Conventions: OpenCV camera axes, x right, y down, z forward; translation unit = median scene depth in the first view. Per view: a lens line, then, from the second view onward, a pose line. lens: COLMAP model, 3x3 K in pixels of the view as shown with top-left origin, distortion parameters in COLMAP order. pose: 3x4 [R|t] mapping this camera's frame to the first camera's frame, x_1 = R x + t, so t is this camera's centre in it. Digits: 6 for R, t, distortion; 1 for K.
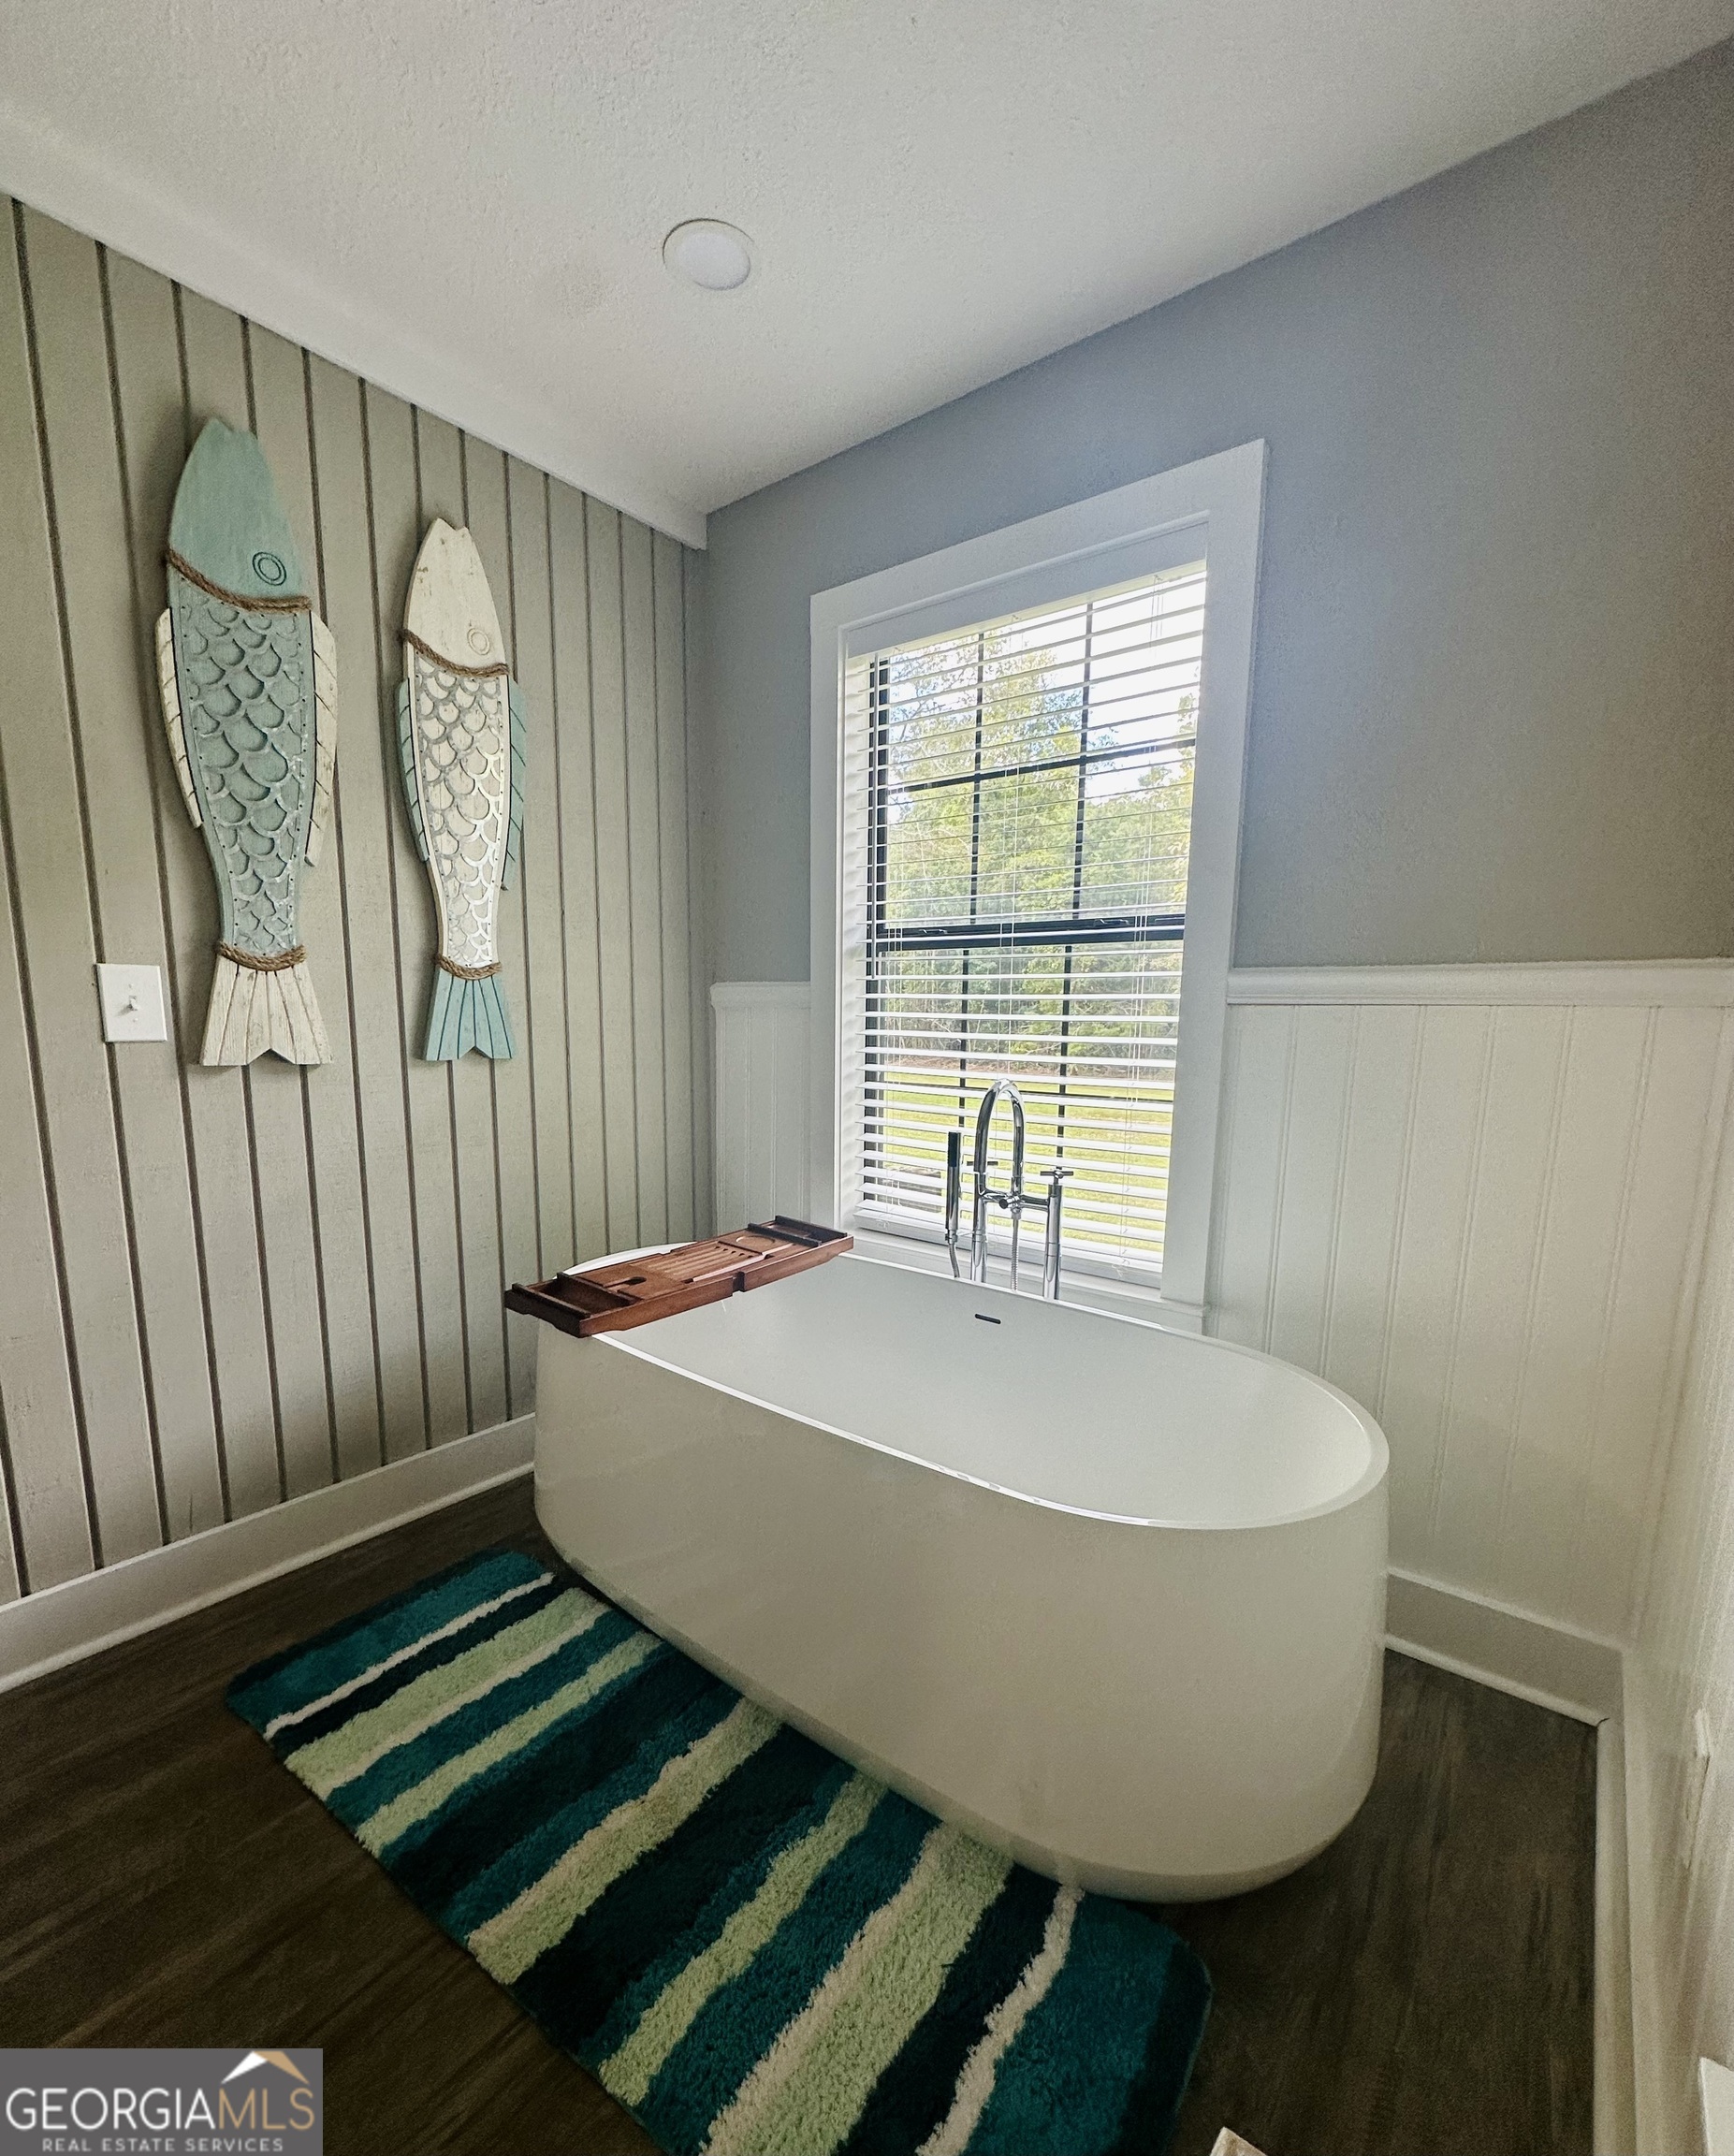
lens RADIAL K [[934.7, 0, 849.5], [0, 934.7, 1165.9], [0, 0, 1]] dist [-0.002164, -0.000100]
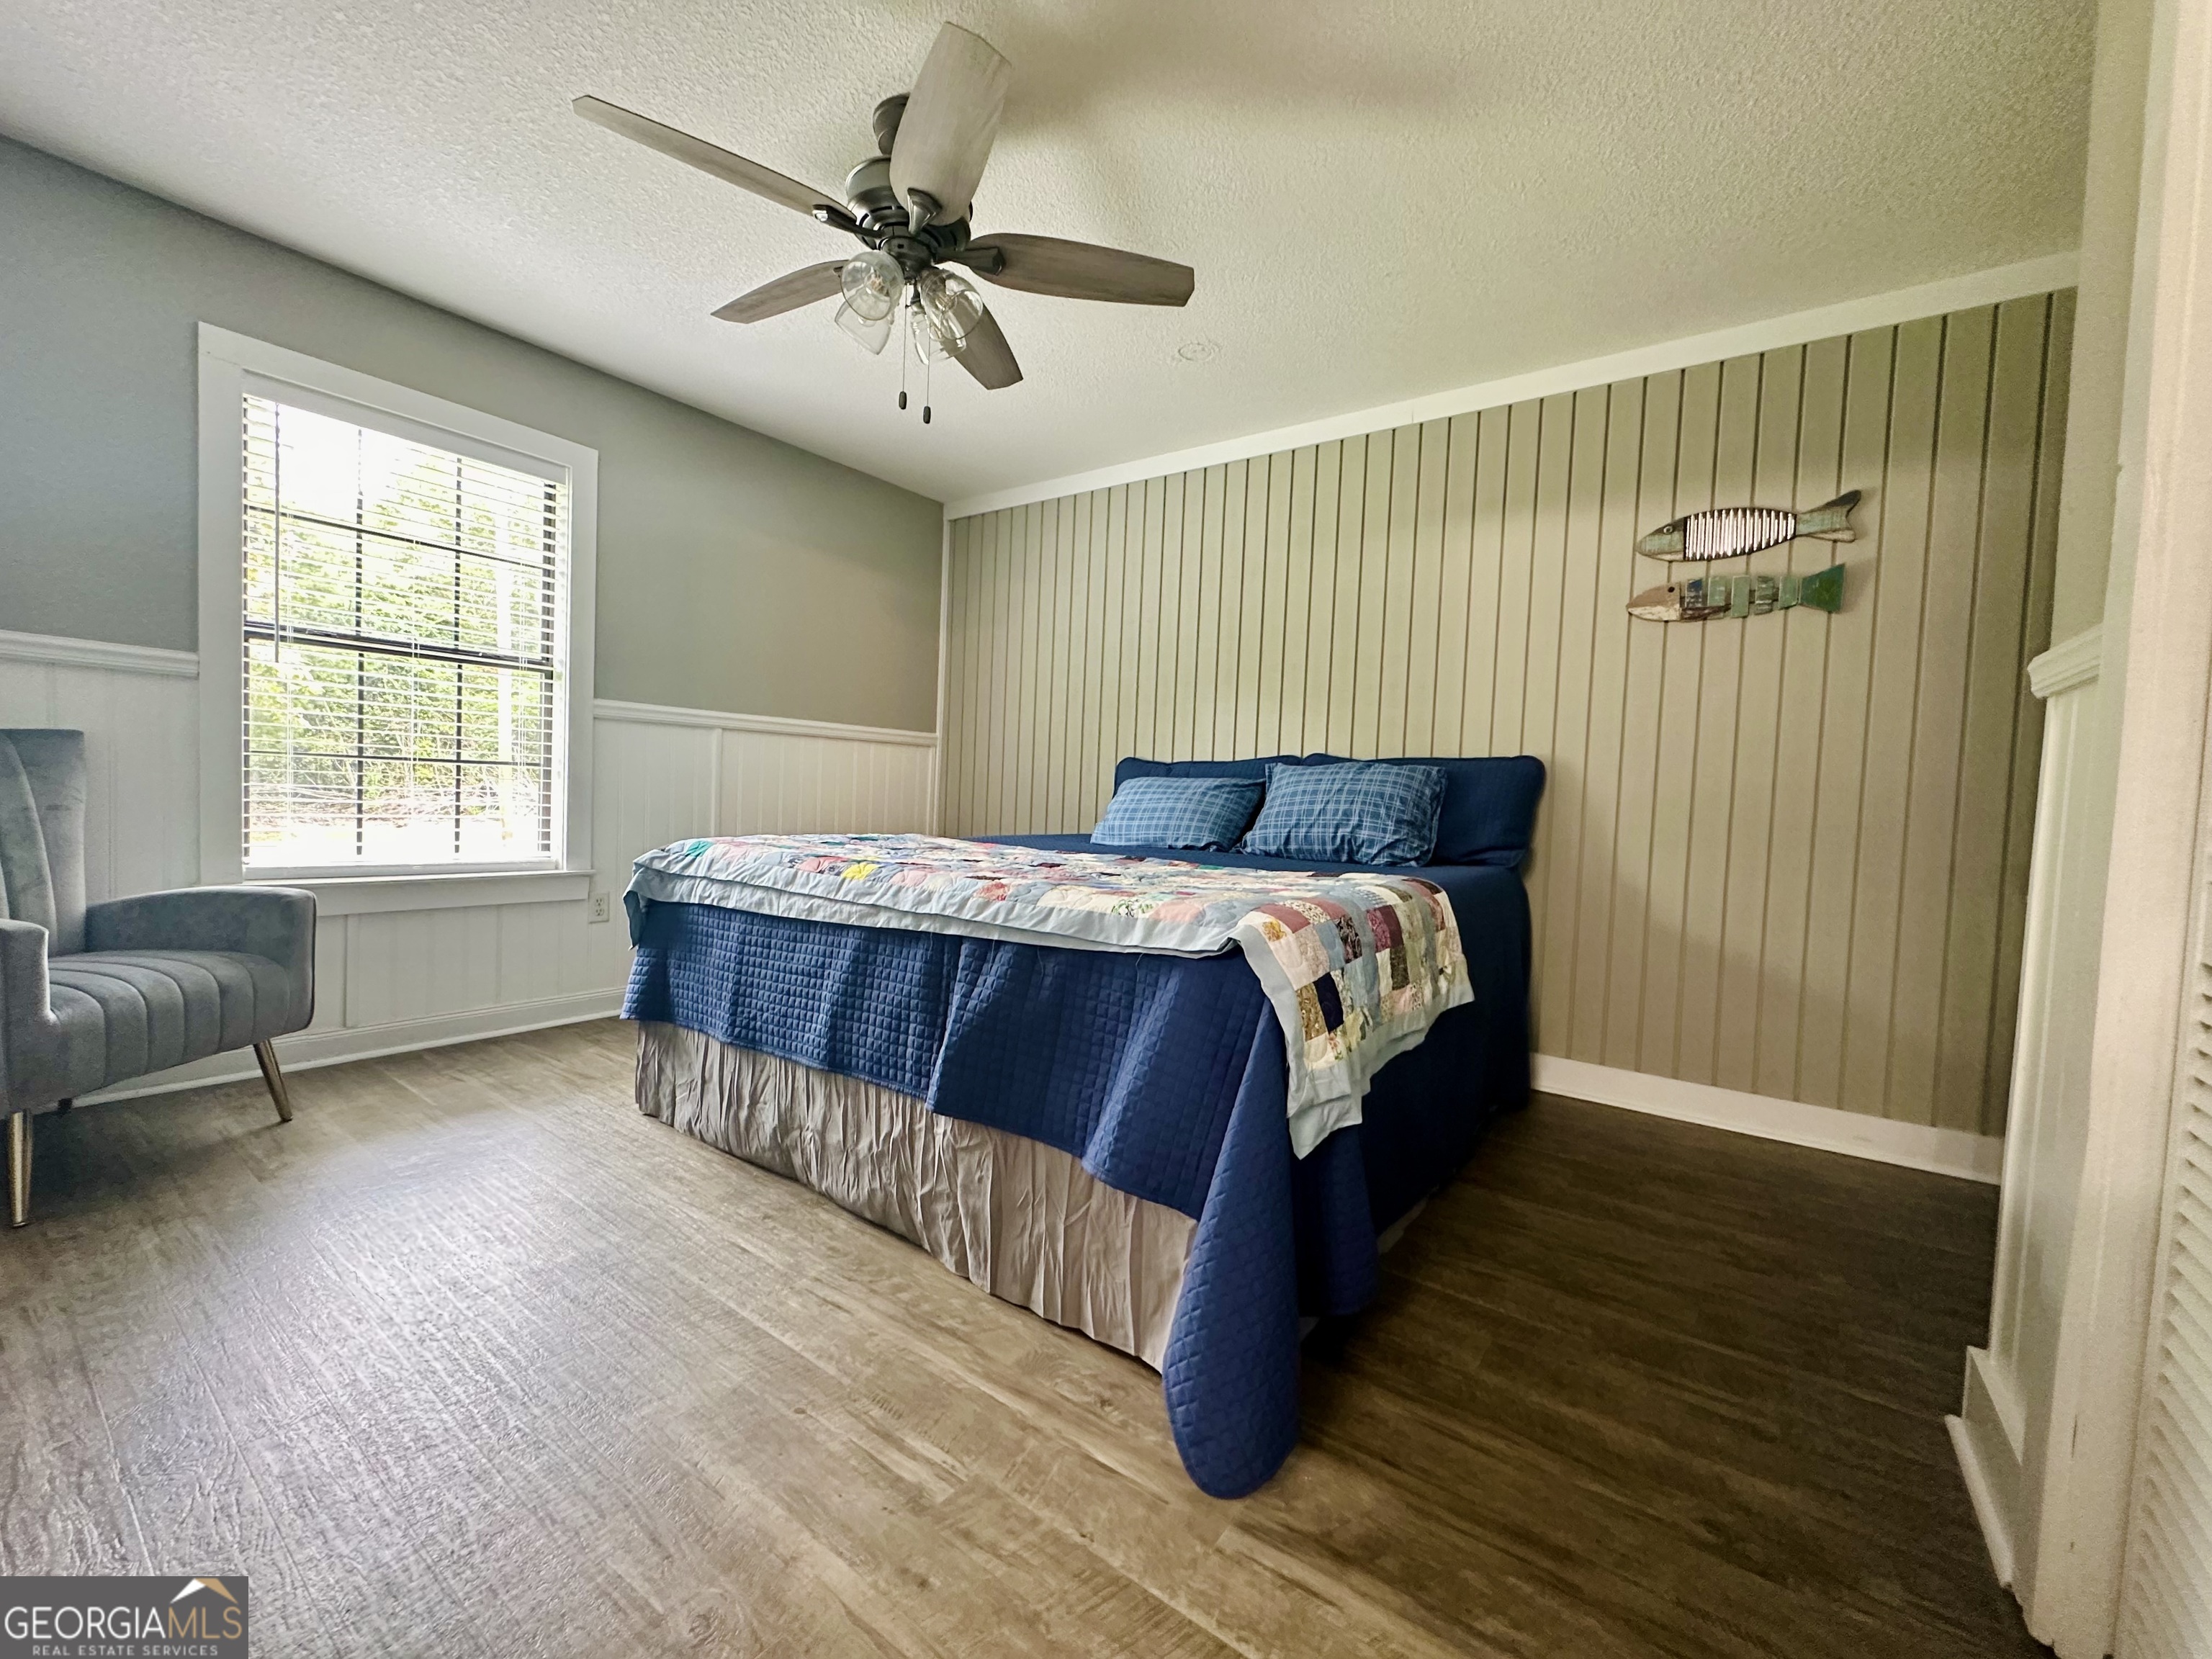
lens RADIAL K [[886.4, 0, 1117.1], [0, 886.4, 829.6], [0, 0, 1]] dist [-0.004748, 0.000784]
pose [[-0.046974, -0.056945, 0.997272, -1.409615], [0.111174, 0.991873, 0.061873, 0.072363], [-0.992690, 0.113777, -0.040261, 0.003773]]
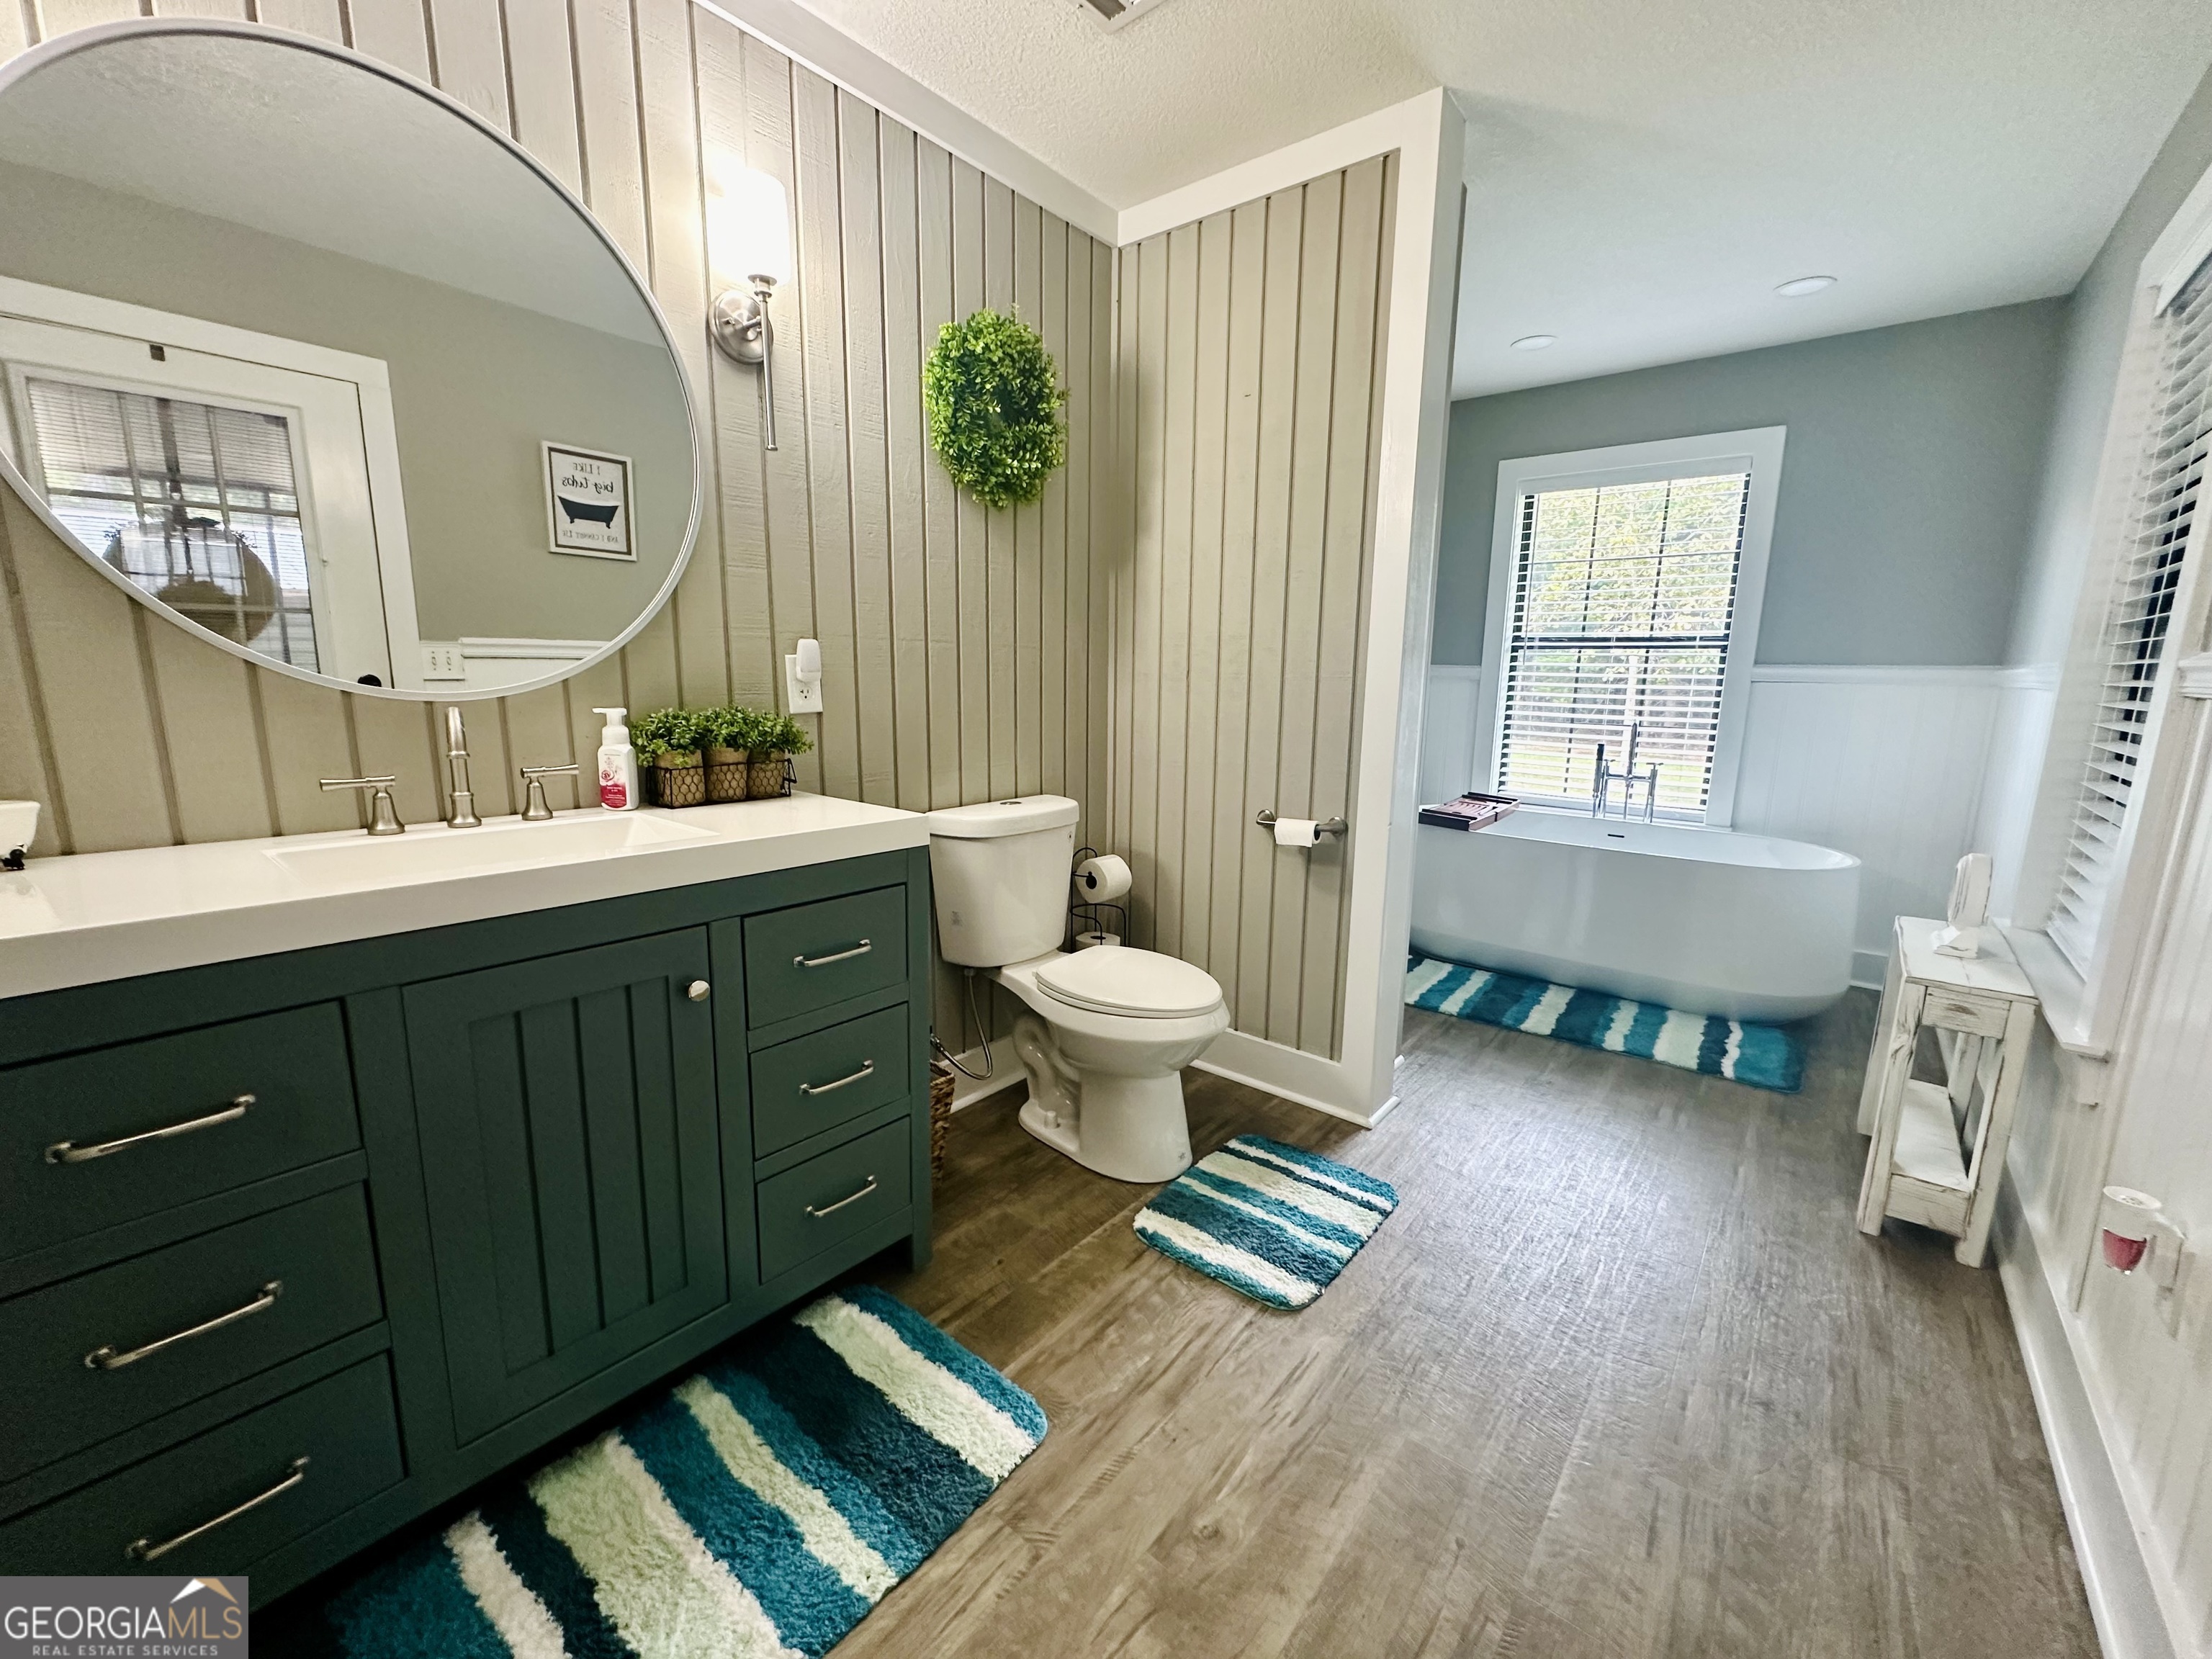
lens RADIAL K [[886.4, 0, 1107.1], [0, 886.4, 833.8], [0, 0, 1]] dist [-0.004748, 0.000784]
pose [[0.999844, 0.006122, -0.016558, -0.933352], [-0.005782, 0.999773, 0.020510, 0.127073], [0.016680, -0.020411, 0.999653, -0.947894]]
